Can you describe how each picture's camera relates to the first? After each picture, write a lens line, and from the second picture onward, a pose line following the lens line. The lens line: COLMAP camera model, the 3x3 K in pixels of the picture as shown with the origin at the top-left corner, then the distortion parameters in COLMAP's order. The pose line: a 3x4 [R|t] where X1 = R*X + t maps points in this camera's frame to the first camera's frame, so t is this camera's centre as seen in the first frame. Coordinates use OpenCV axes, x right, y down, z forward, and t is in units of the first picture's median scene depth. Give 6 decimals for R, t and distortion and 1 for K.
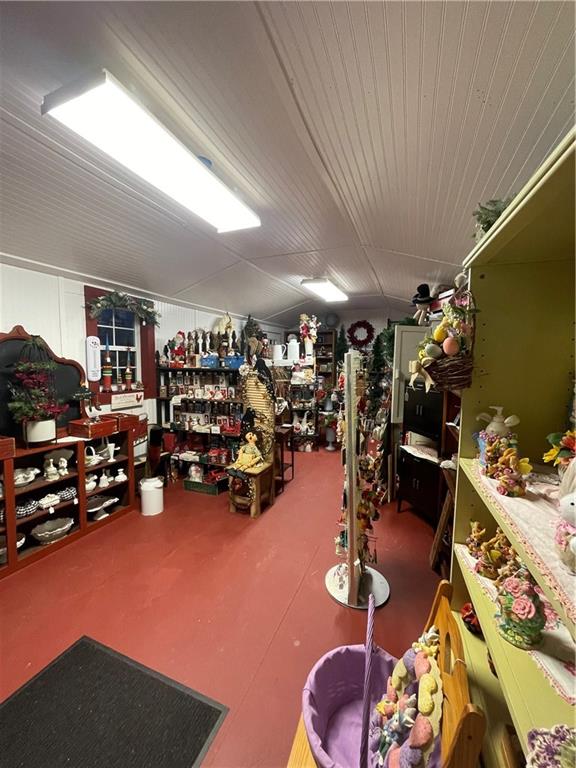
lens RADIAL K [[306.3, 0, 287.3], [0, 306.3, 382.9], [0, 0, 1]] dist [0.001742, 0.001271]
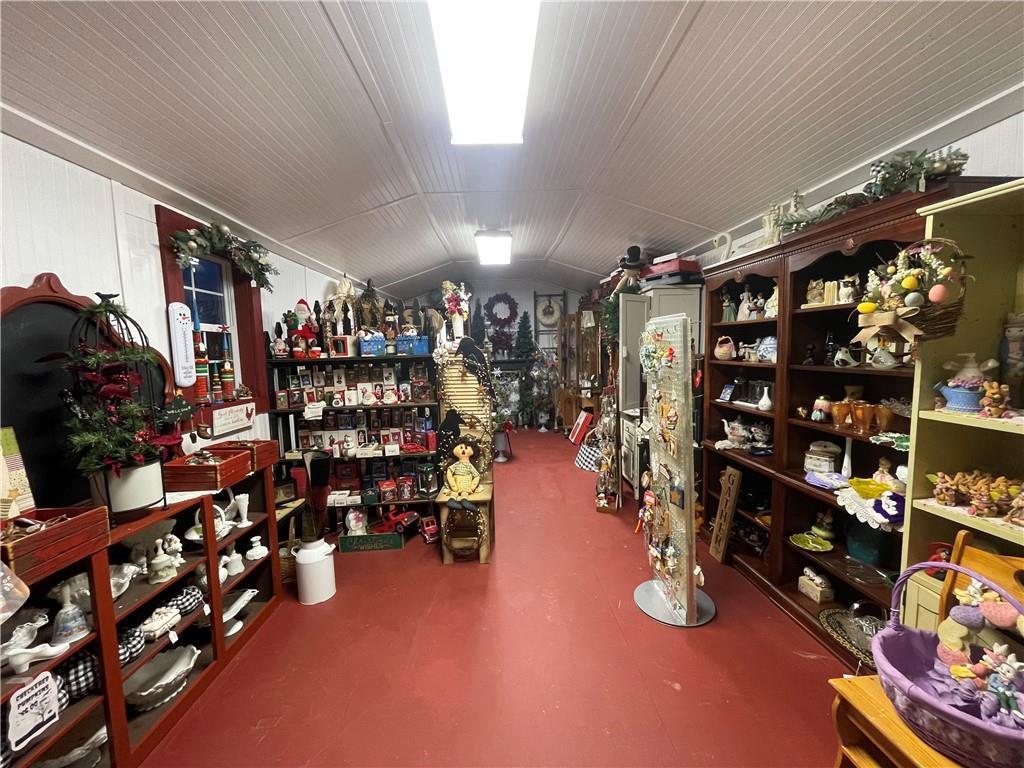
lens RADIAL K [[408.5, 0, 508.6], [0, 408.5, 385.5], [0, 0, 1]] dist [0.001742, 0.001271]
pose [[0.913053, -0.072317, 0.401378, -0.368773], [0.068516, 0.997365, 0.023836, 0.013209], [-0.402045, 0.005737, 0.915602, 0.106443]]
